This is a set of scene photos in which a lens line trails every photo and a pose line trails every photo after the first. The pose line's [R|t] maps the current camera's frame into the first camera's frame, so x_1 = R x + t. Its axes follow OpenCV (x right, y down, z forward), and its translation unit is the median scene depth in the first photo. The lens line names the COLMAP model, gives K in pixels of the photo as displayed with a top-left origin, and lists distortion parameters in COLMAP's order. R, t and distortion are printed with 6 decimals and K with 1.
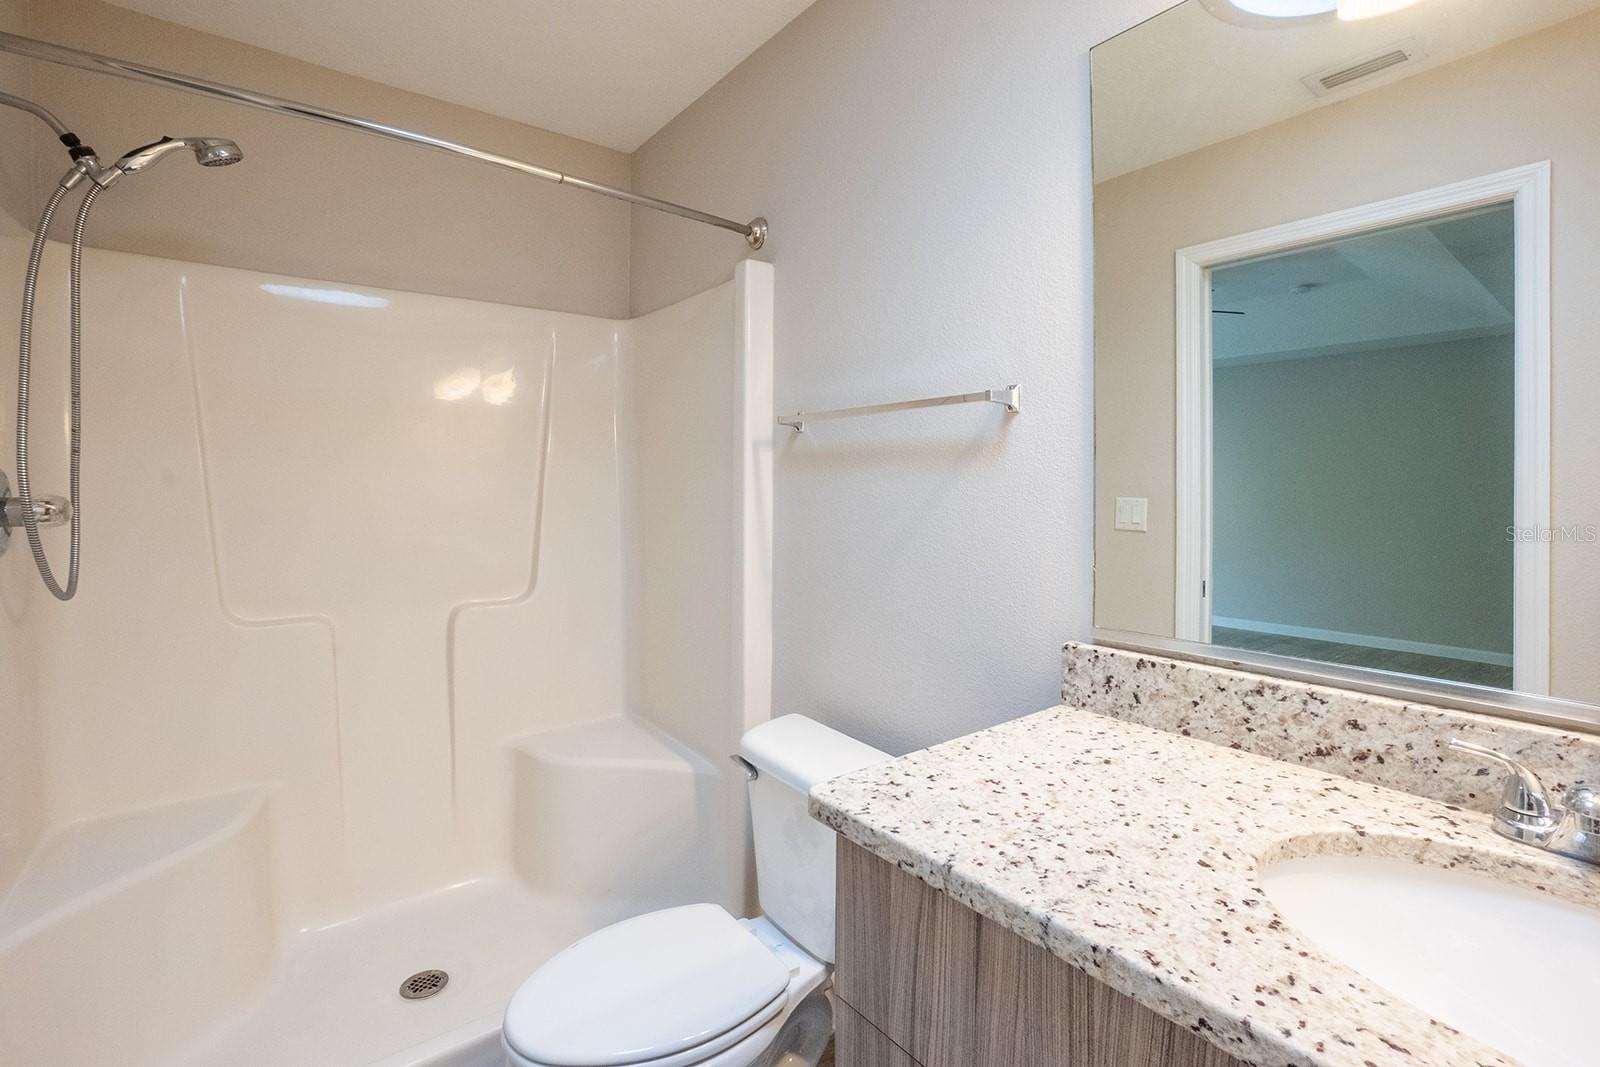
lens RADIAL K [[709.0, 0, 793.5], [0, 709.0, 493.3], [0, 0, 1]] dist [-0.046771, 0.012725]
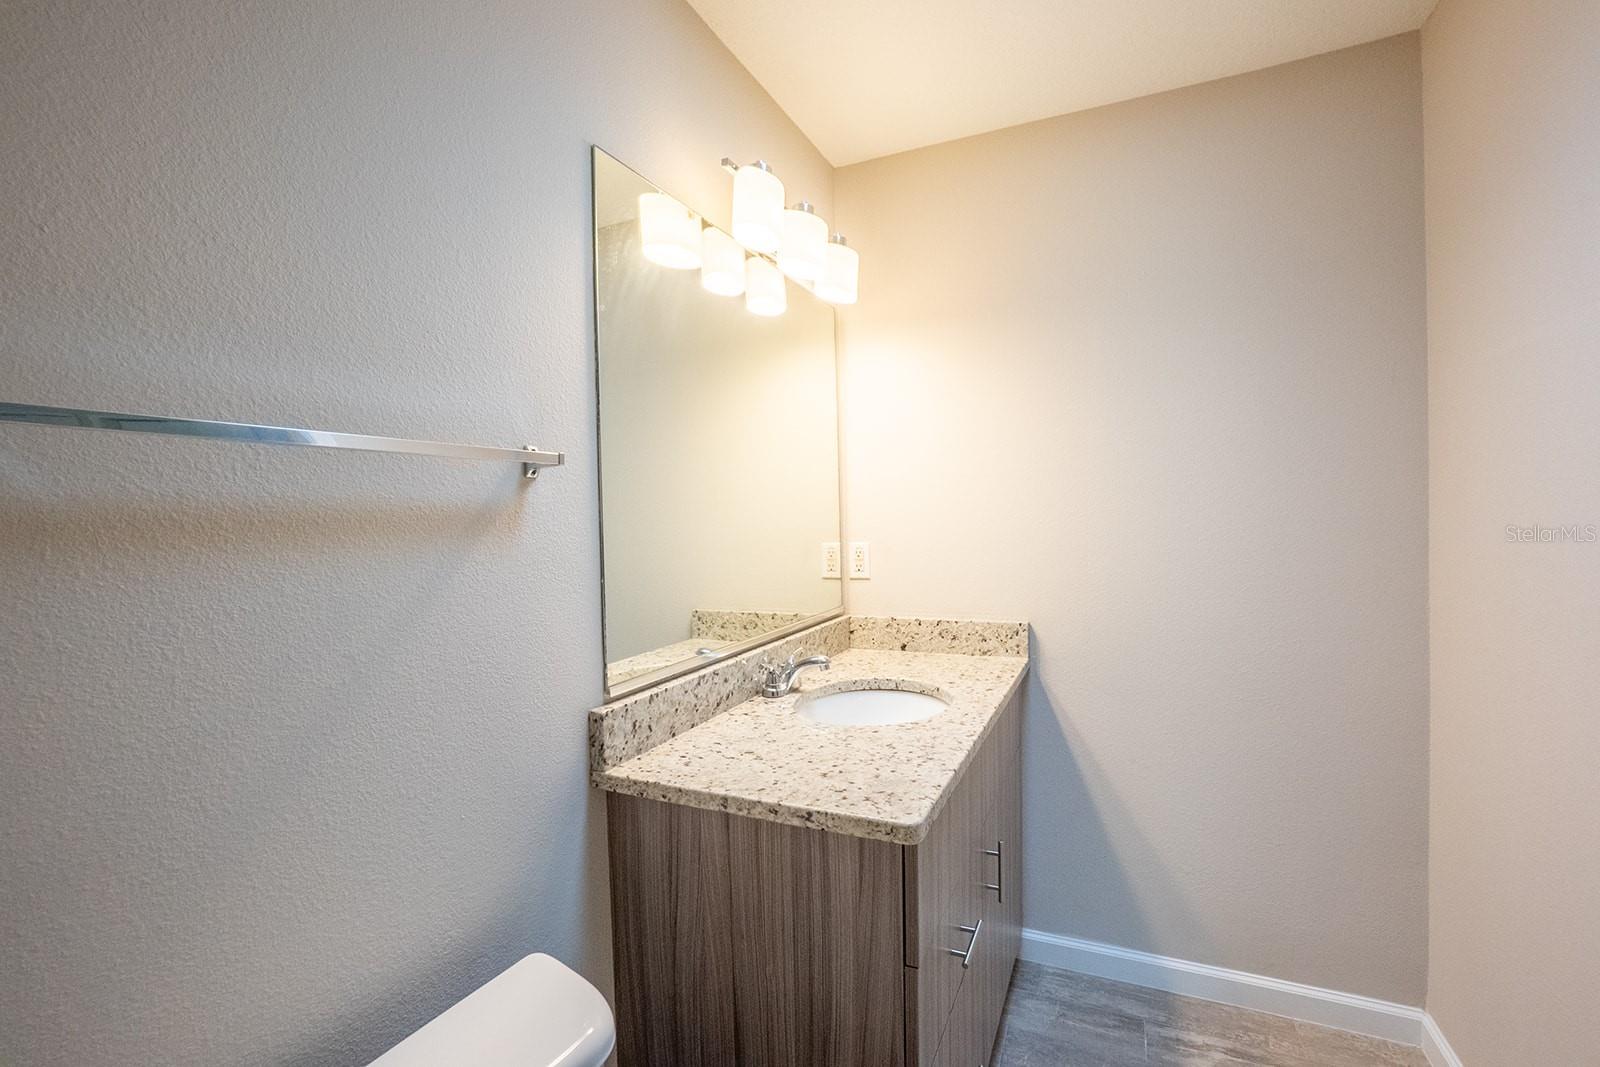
lens RADIAL K [[709.0, 0, 798.8], [0, 709.0, 523.7], [0, 0, 1]] dist [-0.046771, 0.012725]
pose [[-0.455040, -0.001946, 0.890469, -0.827493], [0.029625, 0.999411, 0.017322, -0.088278], [-0.889978, 0.034263, -0.454714, 1.513399]]
